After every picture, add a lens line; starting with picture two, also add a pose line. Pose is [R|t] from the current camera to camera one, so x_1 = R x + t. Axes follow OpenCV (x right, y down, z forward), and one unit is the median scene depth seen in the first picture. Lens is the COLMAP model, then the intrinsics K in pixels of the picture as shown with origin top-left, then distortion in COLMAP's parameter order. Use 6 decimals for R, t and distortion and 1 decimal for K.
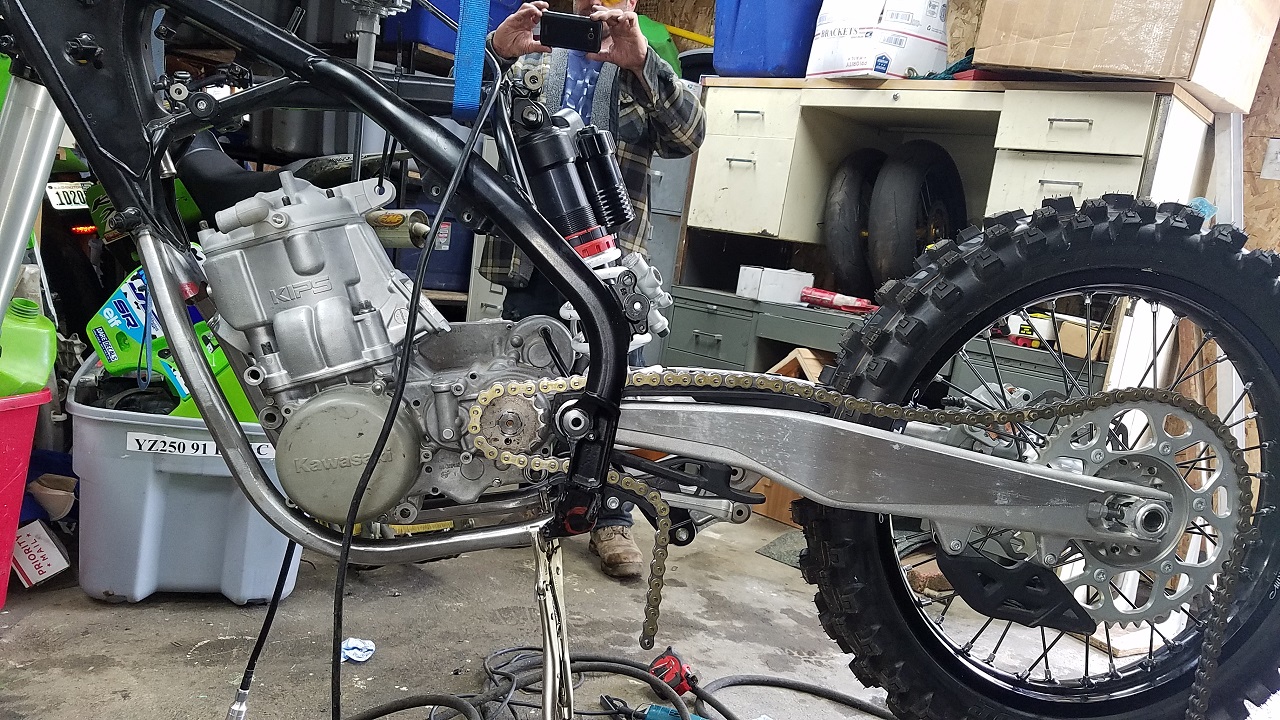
lens RADIAL K [[1012.0, 0, 666.0], [0, 1012.0, 389.8], [0, 0, 1]] dist [0.108994, -0.183601]
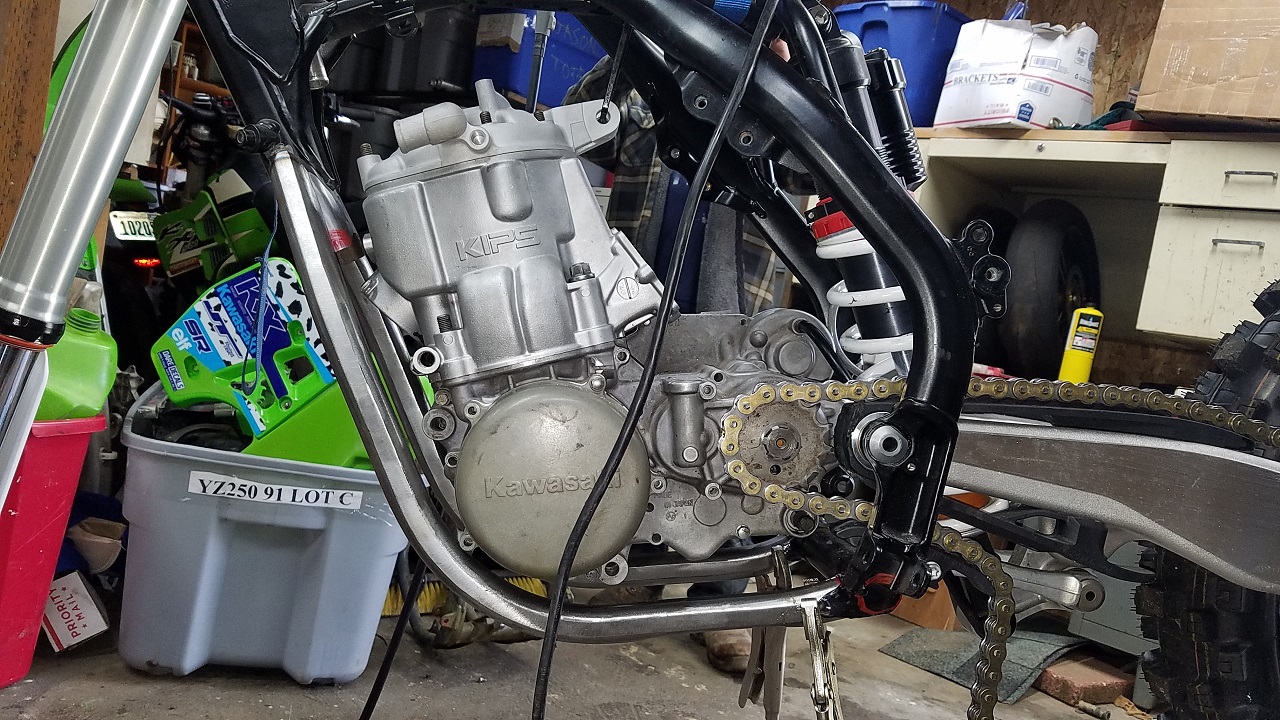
lens RADIAL K [[1012.0, 0, 666.0], [0, 1012.0, 389.8], [0, 0, 1]] dist [0.108994, -0.183601]
pose [[0.998786, 0.040370, -0.028227, -0.109740], [-0.042662, 0.995385, -0.085958, 0.030407], [0.024627, 0.087057, 0.995899, 0.157615]]
